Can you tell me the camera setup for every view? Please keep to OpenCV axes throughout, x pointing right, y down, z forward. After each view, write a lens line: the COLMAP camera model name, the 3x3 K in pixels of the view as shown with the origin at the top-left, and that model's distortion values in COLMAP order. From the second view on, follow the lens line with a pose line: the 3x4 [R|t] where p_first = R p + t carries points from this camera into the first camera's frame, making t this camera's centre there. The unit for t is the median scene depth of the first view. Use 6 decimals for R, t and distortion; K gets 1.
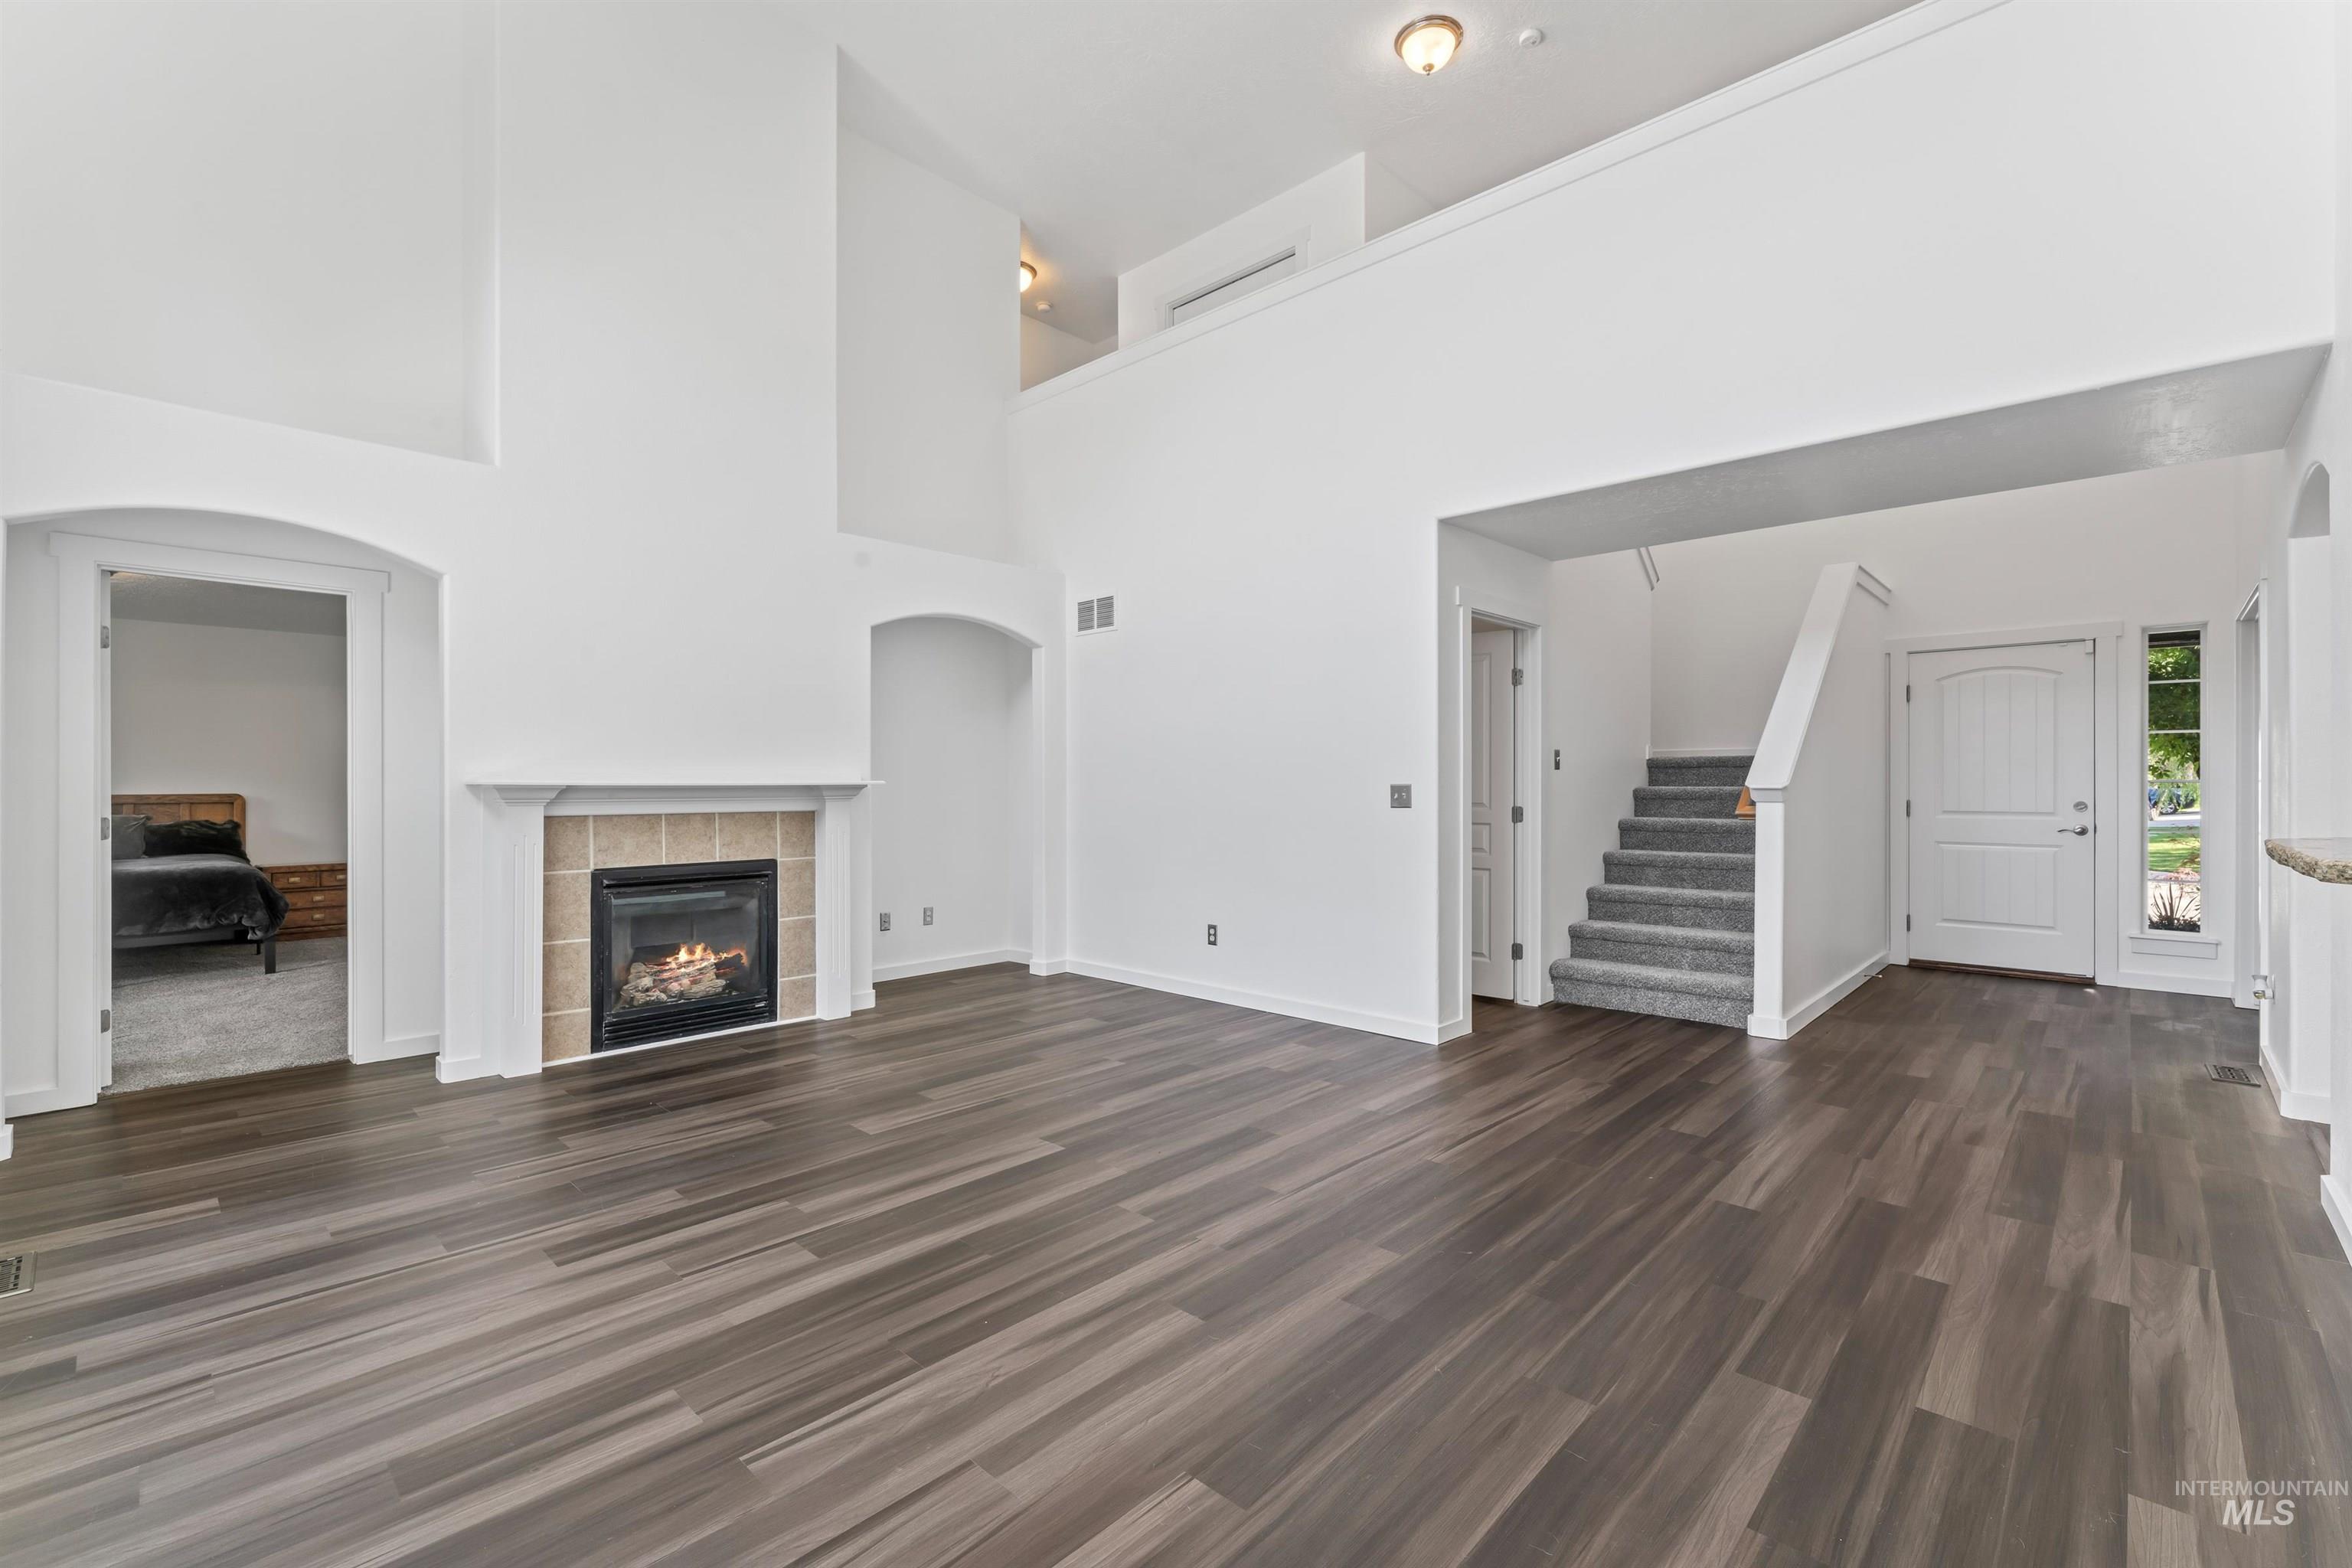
lens RADIAL K [[997.8, 0, 1202.7], [0, 997.8, 782.4], [0, 0, 1]] dist [-0.000291, 0.000095]
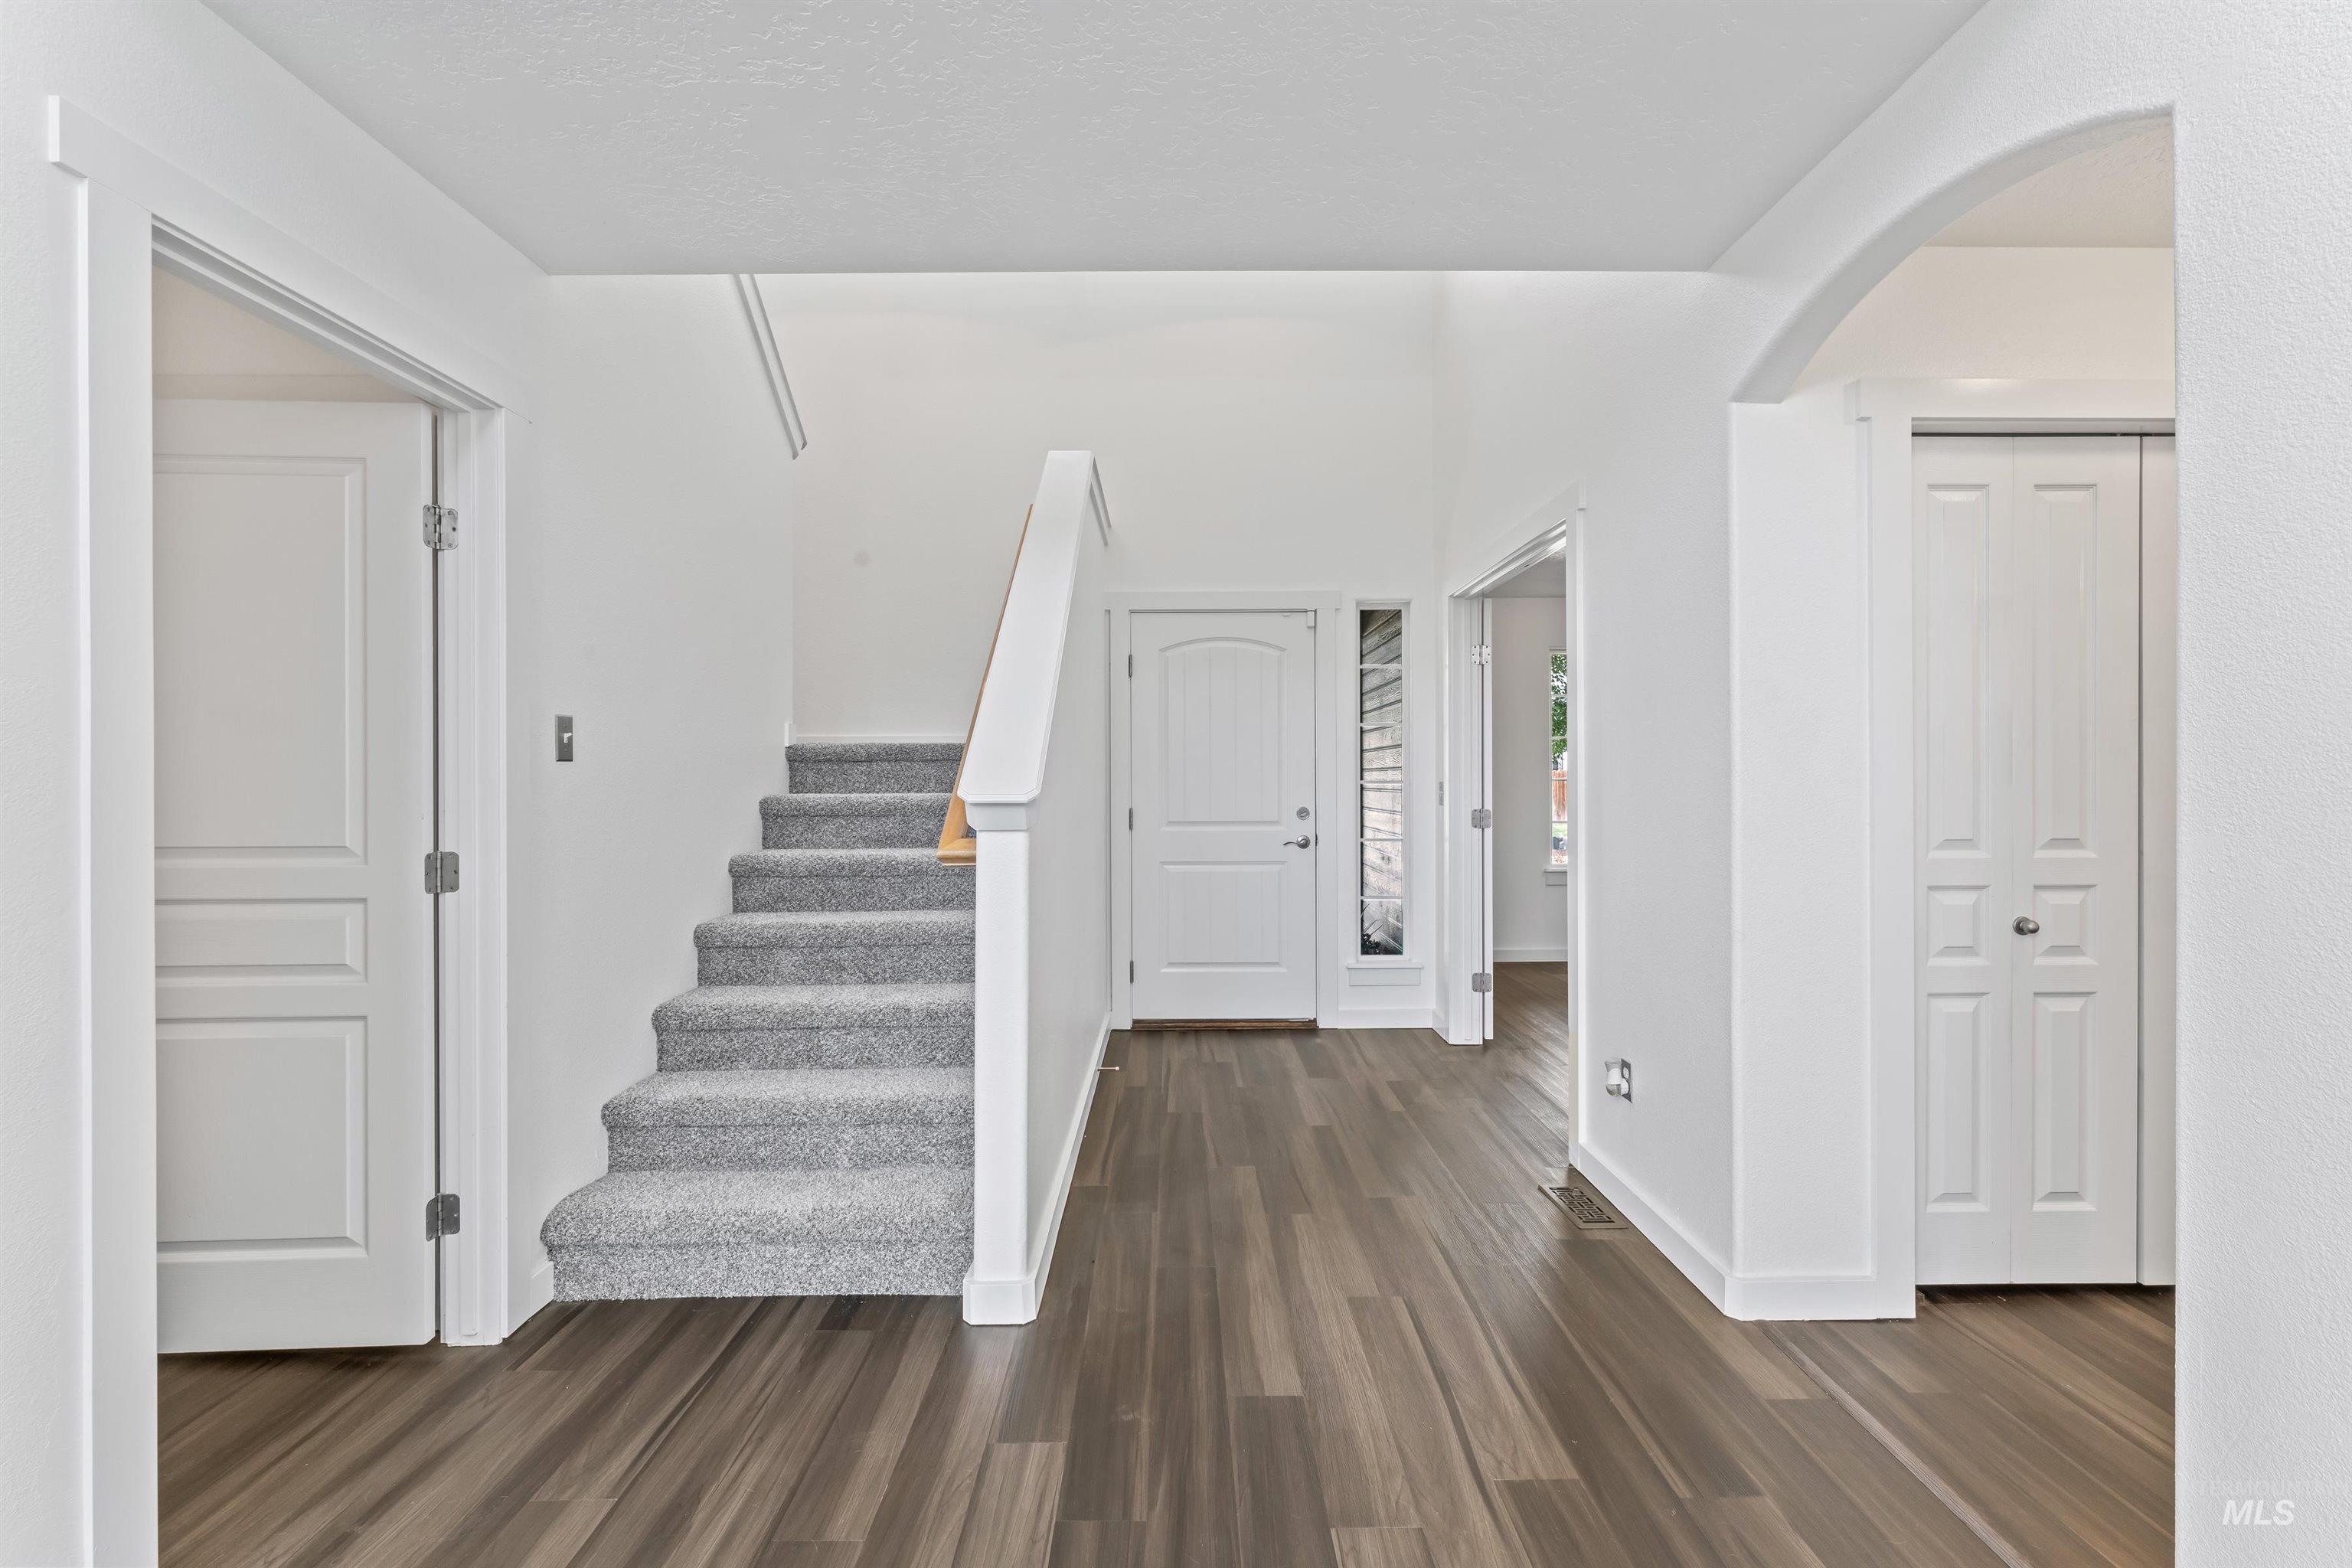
lens RADIAL K [[1080.2, 0, 1176.0], [0, 1080.2, 784.0], [0, 0, 1]] dist [-0.003859, -0.000420]
pose [[0.742870, -0.004405, 0.669422, 0.230352], [0.002679, 0.999990, 0.003607, -0.003782], [-0.669431, -0.000886, 0.742874, 0.455413]]
